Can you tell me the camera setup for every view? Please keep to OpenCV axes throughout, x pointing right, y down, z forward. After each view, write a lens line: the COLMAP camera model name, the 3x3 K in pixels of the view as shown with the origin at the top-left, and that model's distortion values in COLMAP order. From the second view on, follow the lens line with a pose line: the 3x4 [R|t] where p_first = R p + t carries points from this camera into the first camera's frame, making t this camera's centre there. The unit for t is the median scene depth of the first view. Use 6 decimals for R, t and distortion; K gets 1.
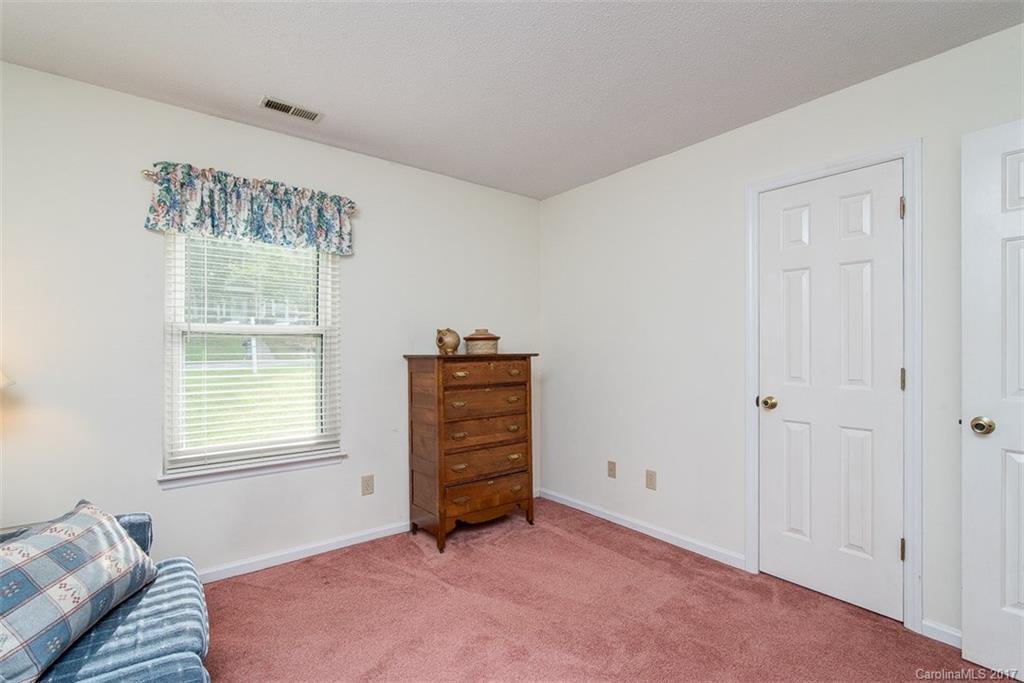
lens RADIAL K [[474.4, 0, 507.5], [0, 474.4, 348.0], [0, 0, 1]] dist [-0.019317, 0.000934]
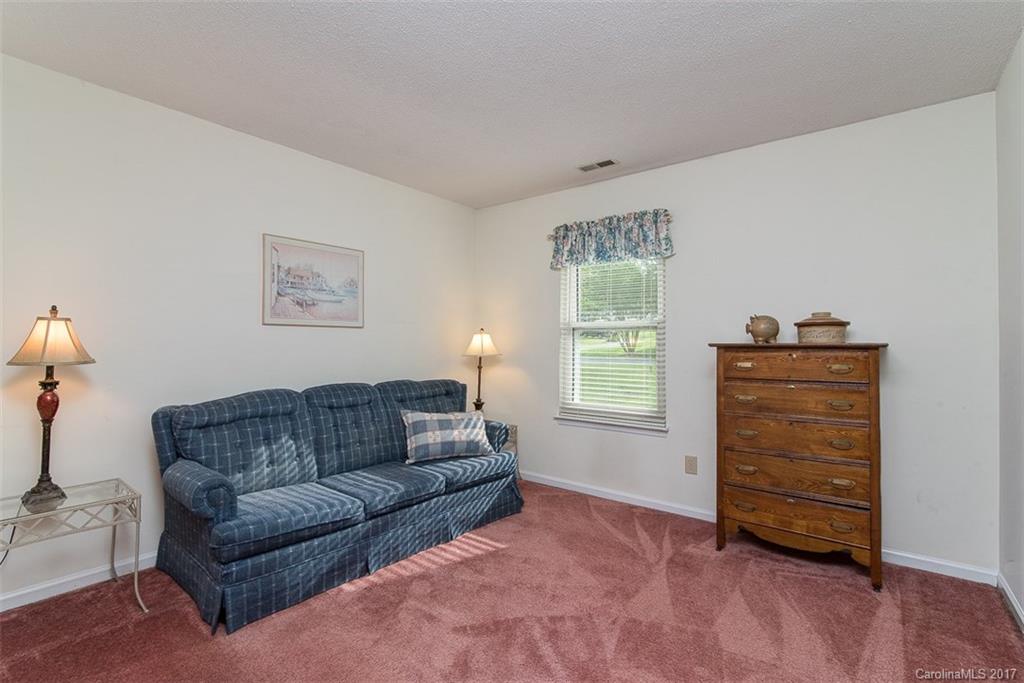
lens RADIAL K [[474.4, 0, 506.1], [0, 474.4, 337.0], [0, 0, 1]] dist [-0.019317, 0.000934]
pose [[0.210864, -0.015473, -0.977393, 0.696761], [-0.005817, 0.999837, -0.017083, 0.020480], [0.977498, 0.009288, 0.210740, 0.373391]]
